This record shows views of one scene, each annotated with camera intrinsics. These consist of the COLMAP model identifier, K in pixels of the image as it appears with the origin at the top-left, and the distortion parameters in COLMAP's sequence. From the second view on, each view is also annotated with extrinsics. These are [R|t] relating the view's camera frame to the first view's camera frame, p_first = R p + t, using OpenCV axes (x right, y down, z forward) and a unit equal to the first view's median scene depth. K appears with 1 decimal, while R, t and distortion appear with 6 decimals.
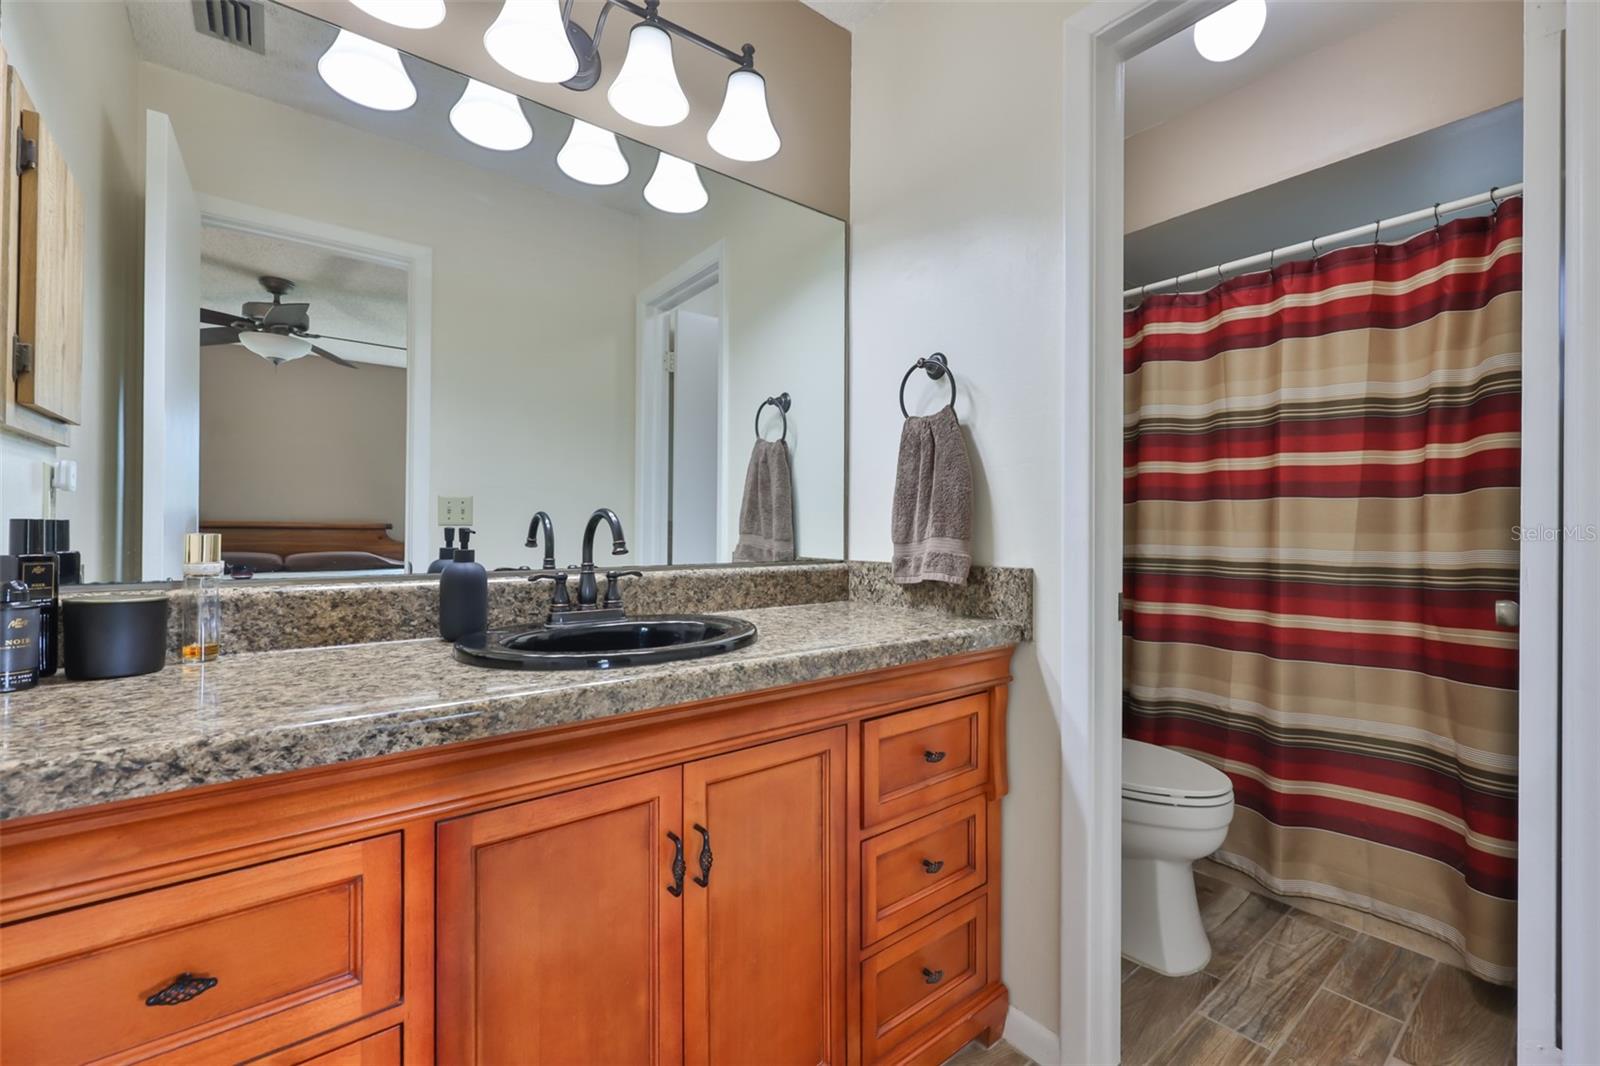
lens RADIAL K [[683.9, 0, 805.3], [0, 683.9, 531.5], [0, 0, 1]] dist [0.001319, 0.000185]
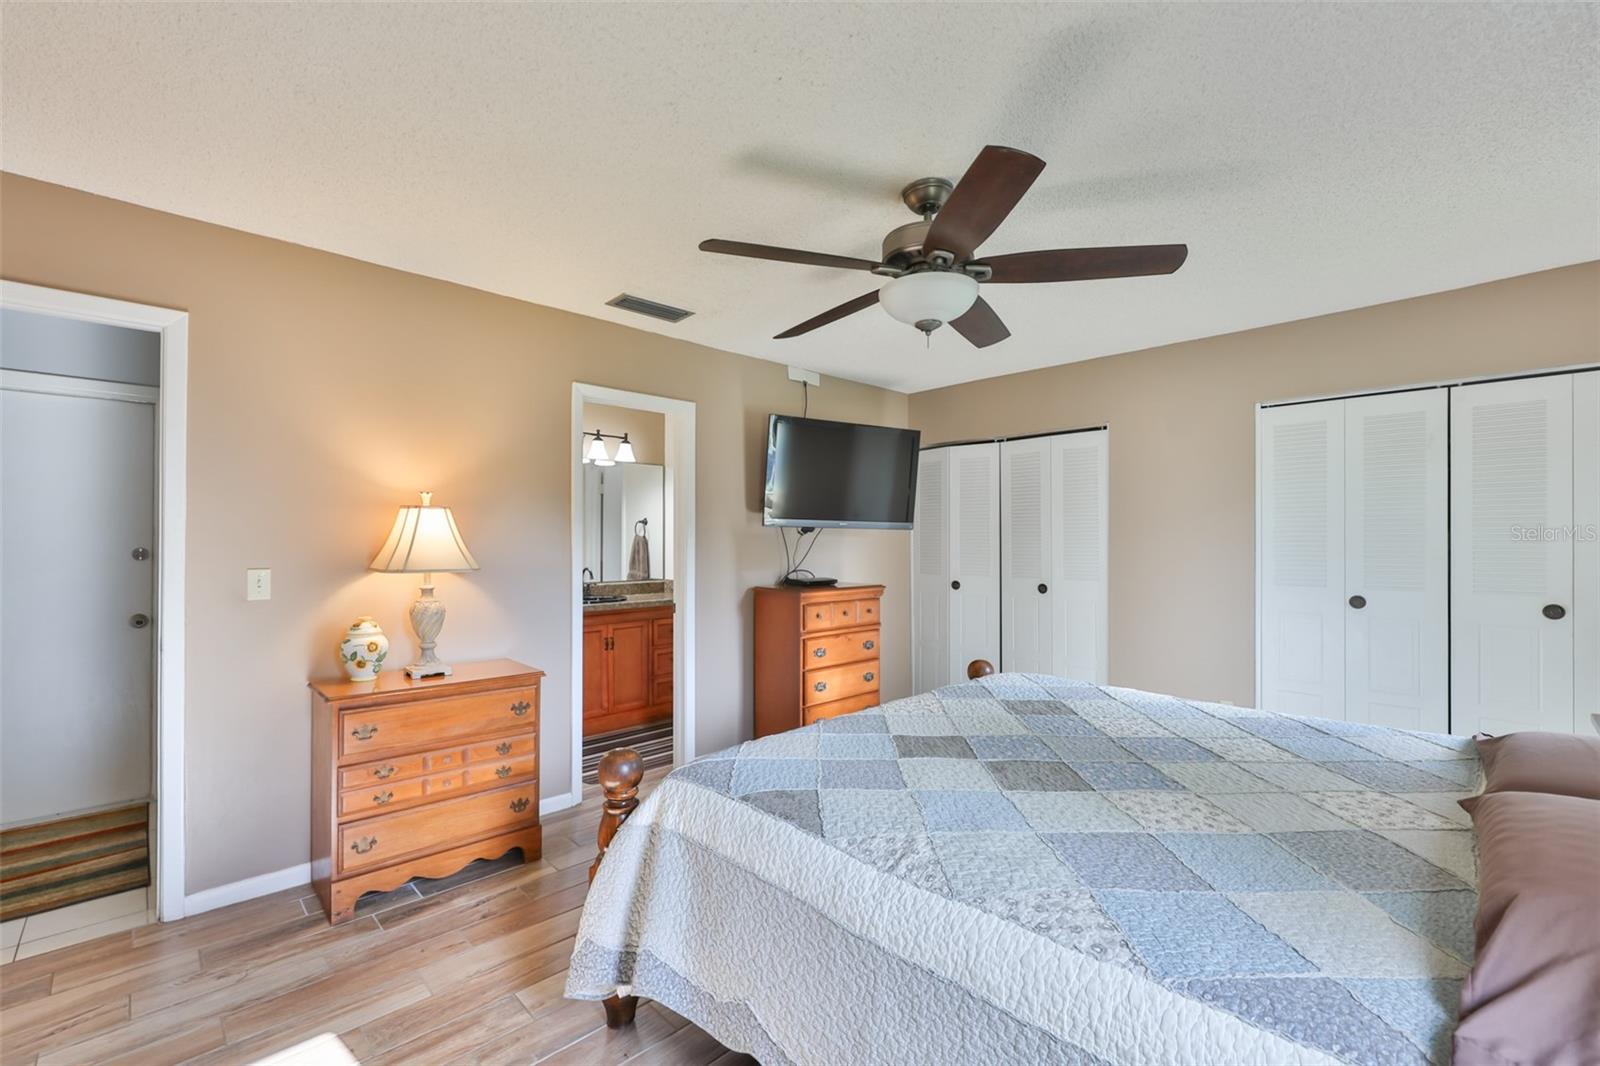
lens RADIAL K [[683.9, 0, 805.3], [0, 683.9, 531.5], [0, 0, 1]] dist [0.001319, 0.000185]
pose [[0.994236, -0.003953, 0.107140, 0.335349], [0.006339, 0.999739, -0.021943, -0.090998], [-0.107025, 0.022496, 0.994002, -1.920104]]
